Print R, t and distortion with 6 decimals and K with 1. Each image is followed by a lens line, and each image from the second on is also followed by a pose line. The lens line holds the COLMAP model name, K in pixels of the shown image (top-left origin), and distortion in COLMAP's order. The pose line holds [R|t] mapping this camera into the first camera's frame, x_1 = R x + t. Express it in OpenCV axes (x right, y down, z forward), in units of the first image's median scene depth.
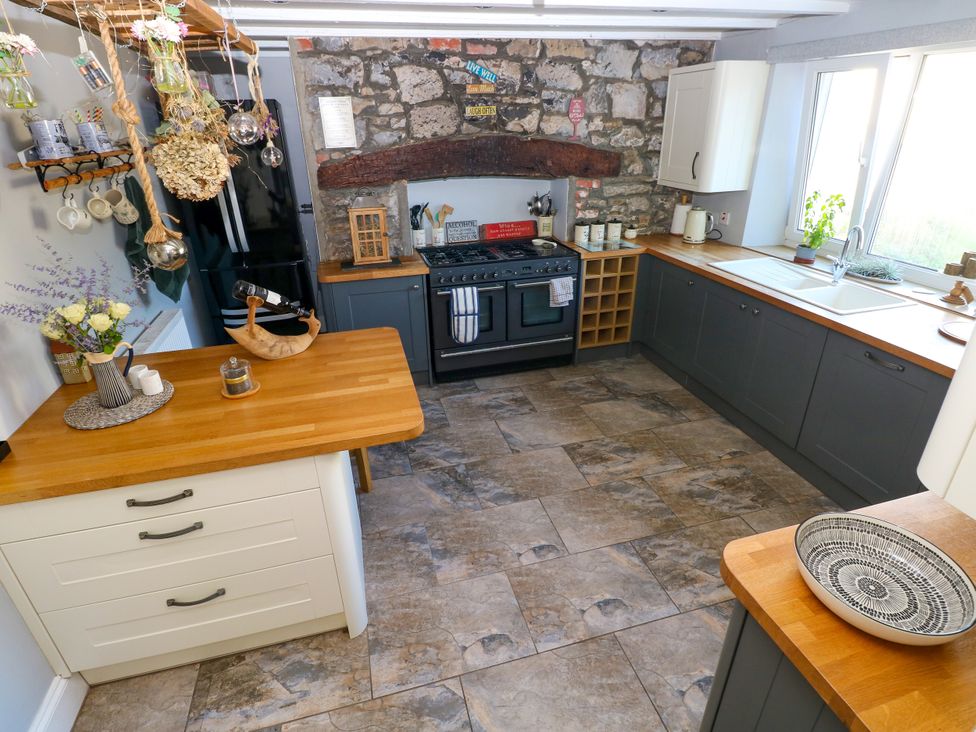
lens RADIAL K [[508.4, 0, 484.0], [0, 508.4, 359.7], [0, 0, 1]] dist [-0.002352, -0.011008]
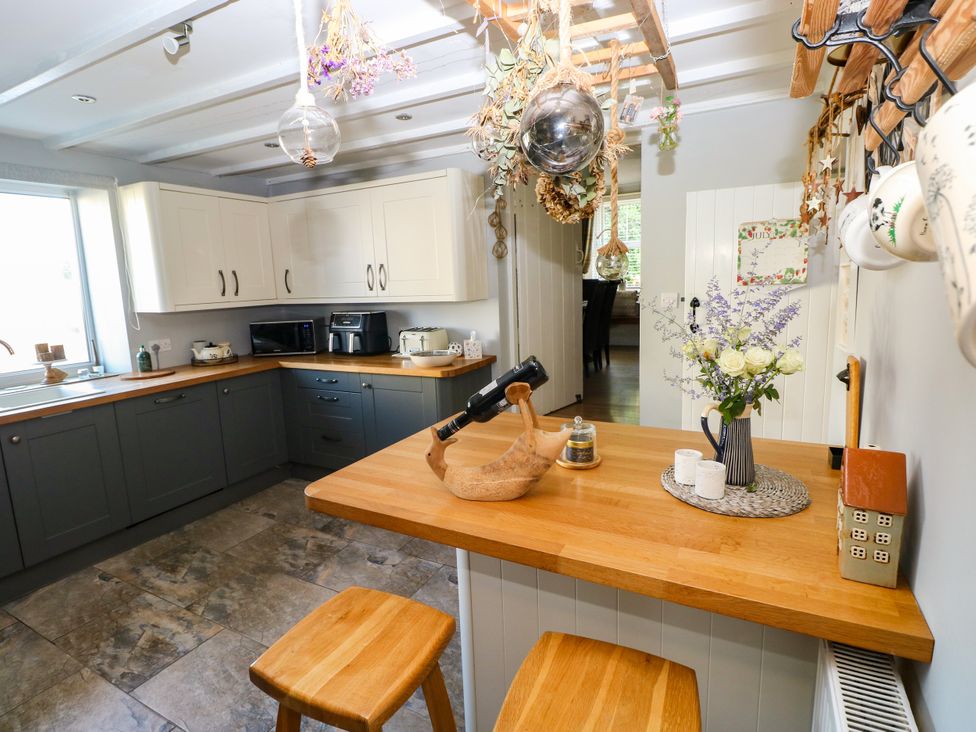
lens RADIAL K [[508.4, 0, 488.3], [0, 508.4, 362.1], [0, 0, 1]] dist [-0.002352, -0.011008]
pose [[-0.736003, -0.059258, 0.674380, -0.502070], [0.332245, 0.836323, 0.436093, -0.257734], [-0.589841, 0.545025, -0.595849, 0.816306]]
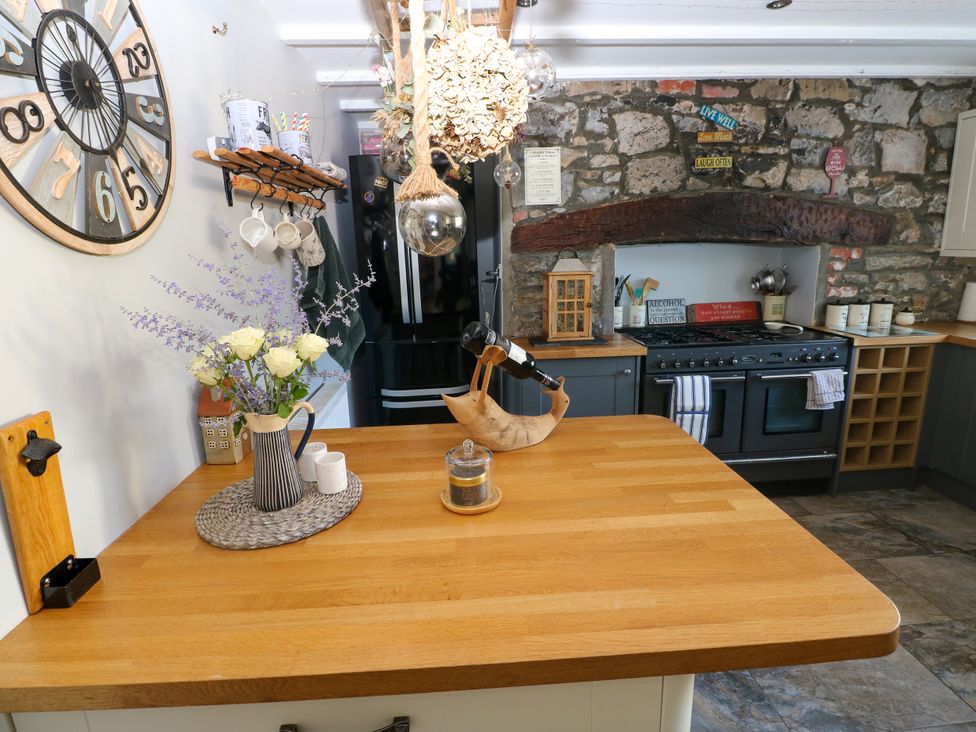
lens RADIAL K [[508.4, 0, 483.3], [0, 508.4, 359.6], [0, 0, 1]] dist [-0.002352, -0.011008]
pose [[0.978343, 0.039113, -0.203260, -0.192848], [-0.081091, 0.975915, -0.202519, 0.011633], [0.190443, 0.214616, 0.957952, 0.225315]]
